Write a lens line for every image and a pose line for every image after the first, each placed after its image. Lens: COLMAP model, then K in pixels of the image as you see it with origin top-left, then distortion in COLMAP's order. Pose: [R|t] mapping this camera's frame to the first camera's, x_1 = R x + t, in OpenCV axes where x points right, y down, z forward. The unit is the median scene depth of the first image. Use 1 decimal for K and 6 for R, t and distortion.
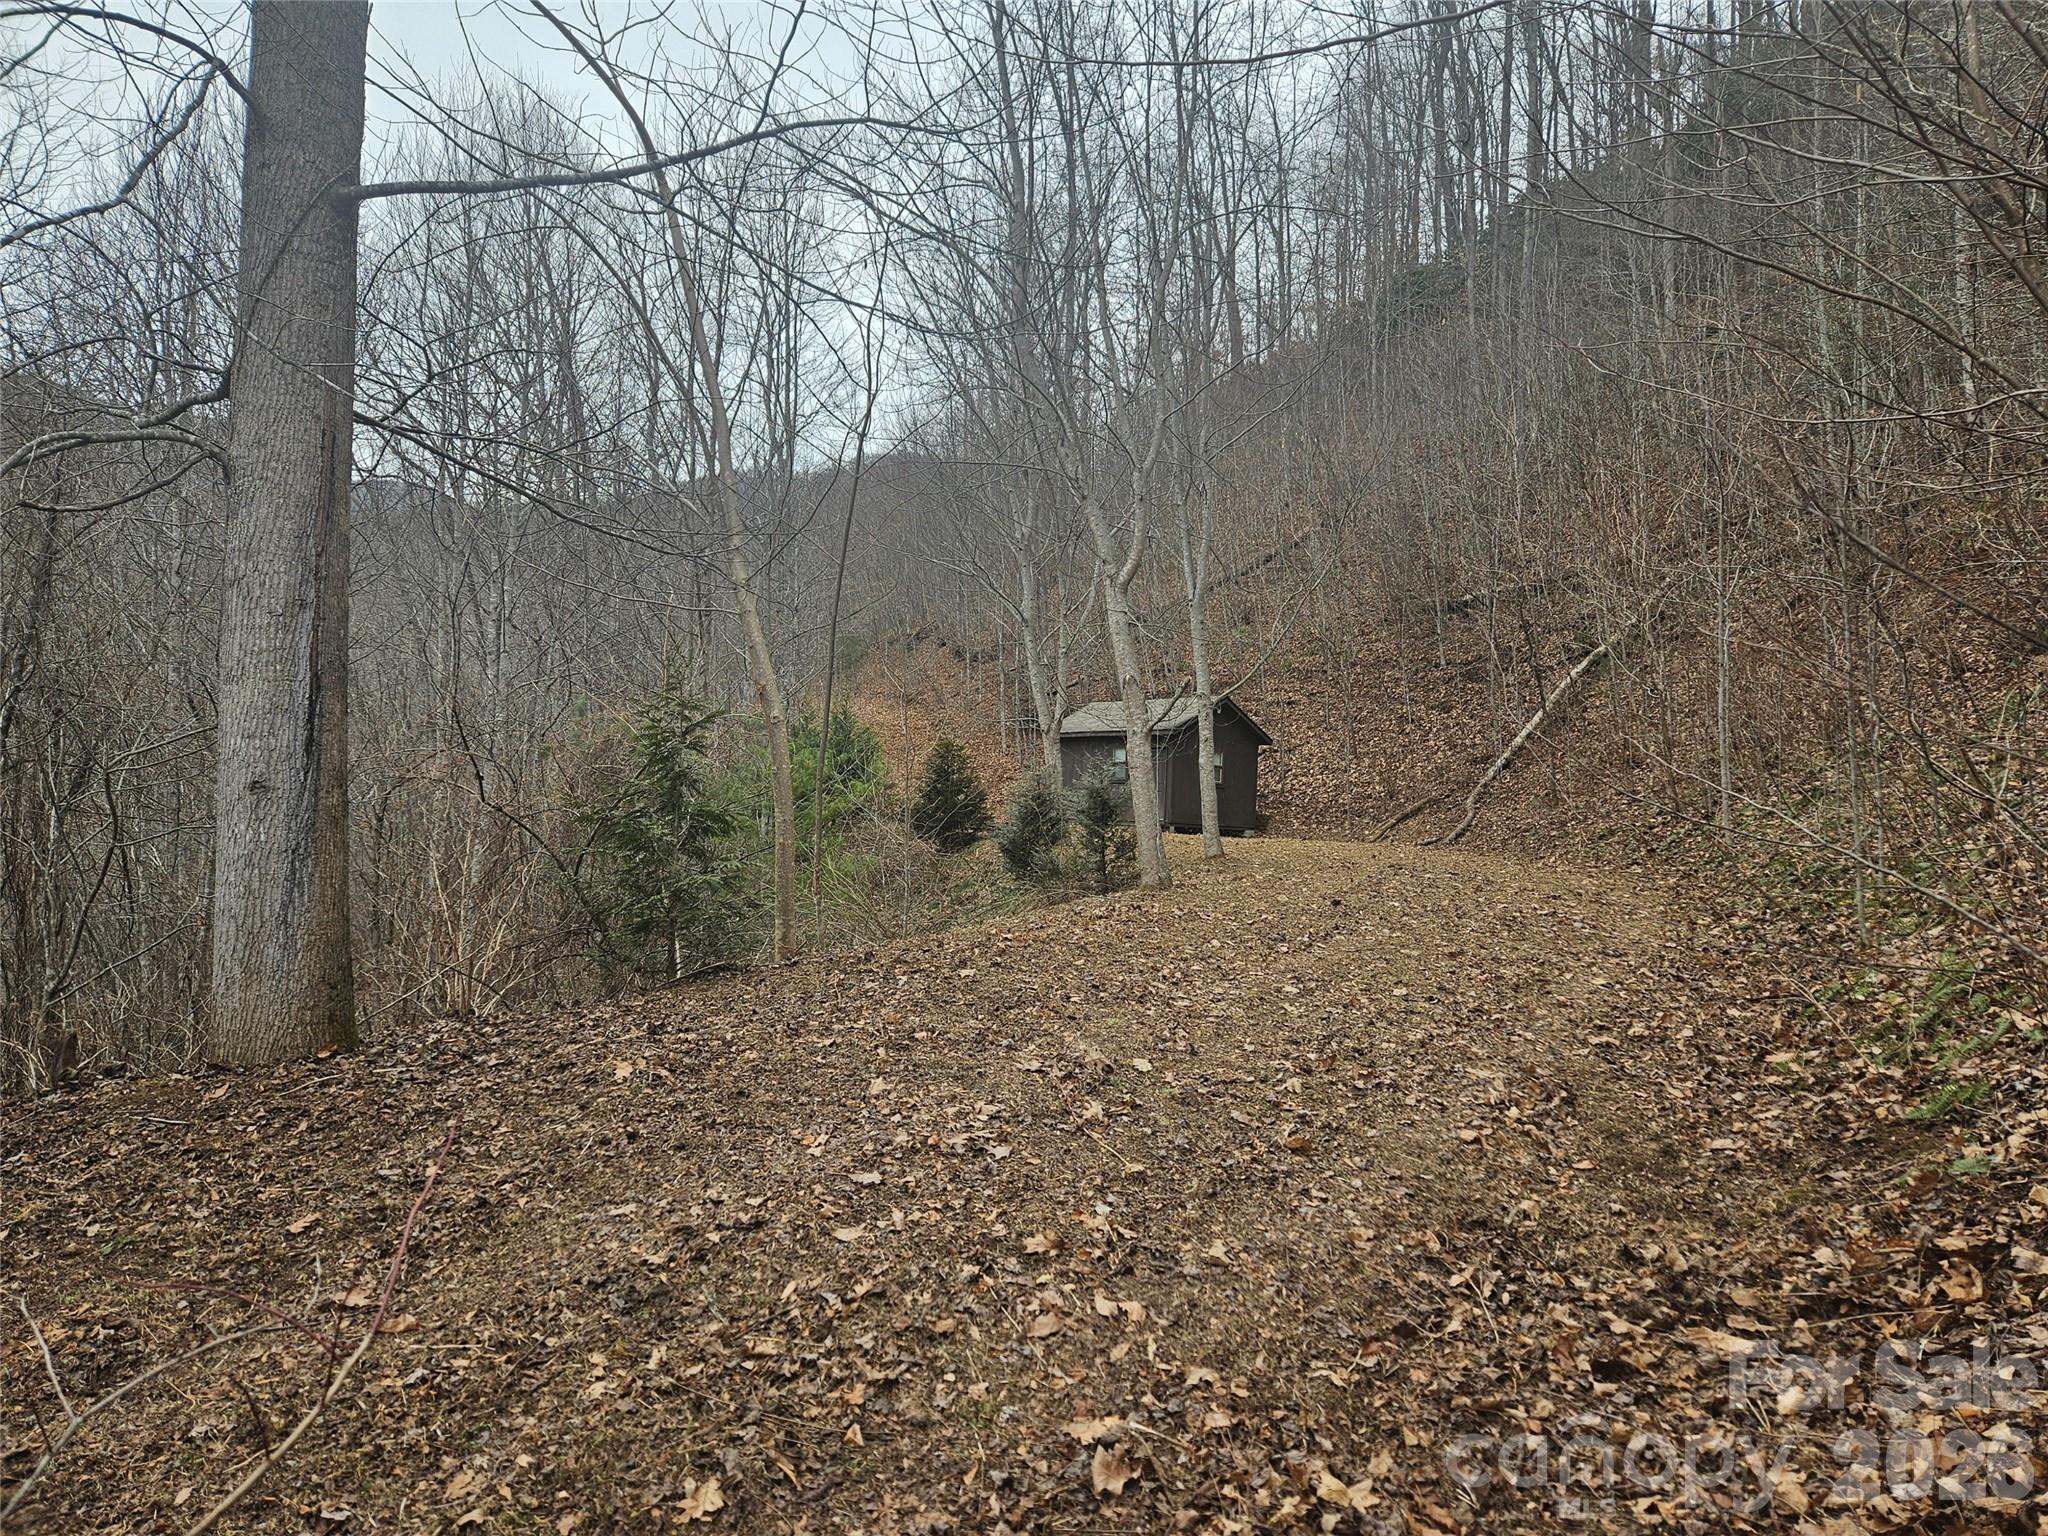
lens RADIAL K [[1367.6, 0, 1024.0], [0, 1367.6, 768.0], [0, 0, 1]] dist [0.021655, -0.002480]
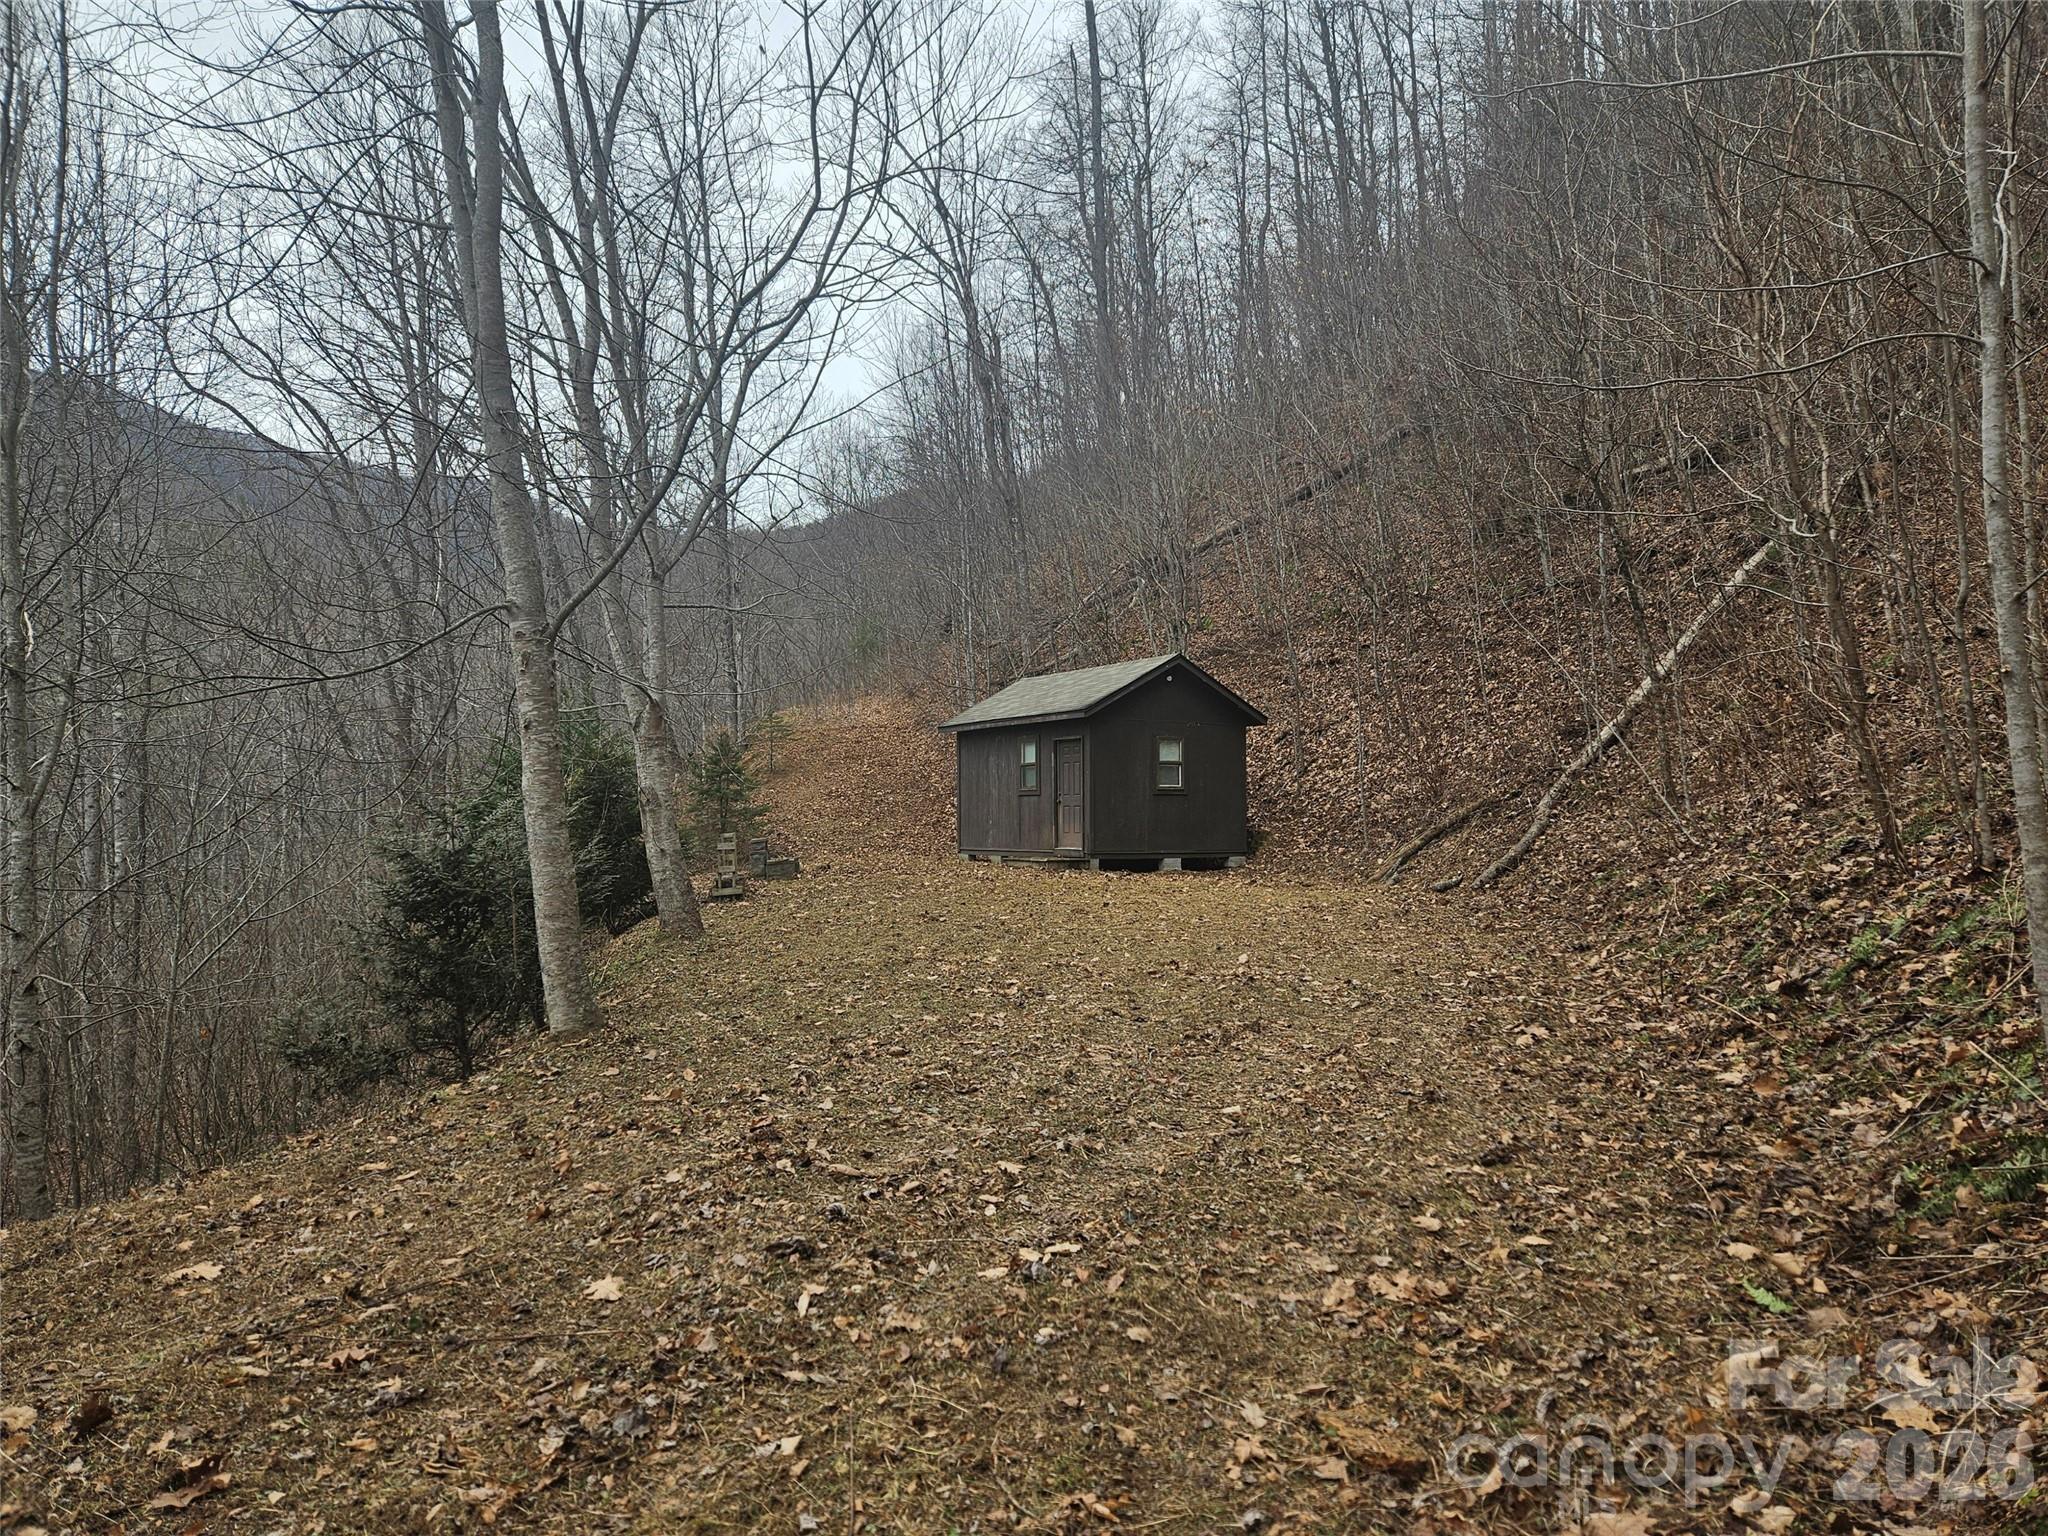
lens RADIAL K [[1385.0, 0, 1024.0], [0, 1385.0, 768.0], [0, 0, 1]] dist [0.001274, 0.000060]
pose [[0.986605, -0.053293, -0.154175, 0.178227], [0.053511, 0.998563, -0.002734, -0.000623], [0.154099, -0.005553, 0.988040, 0.349476]]
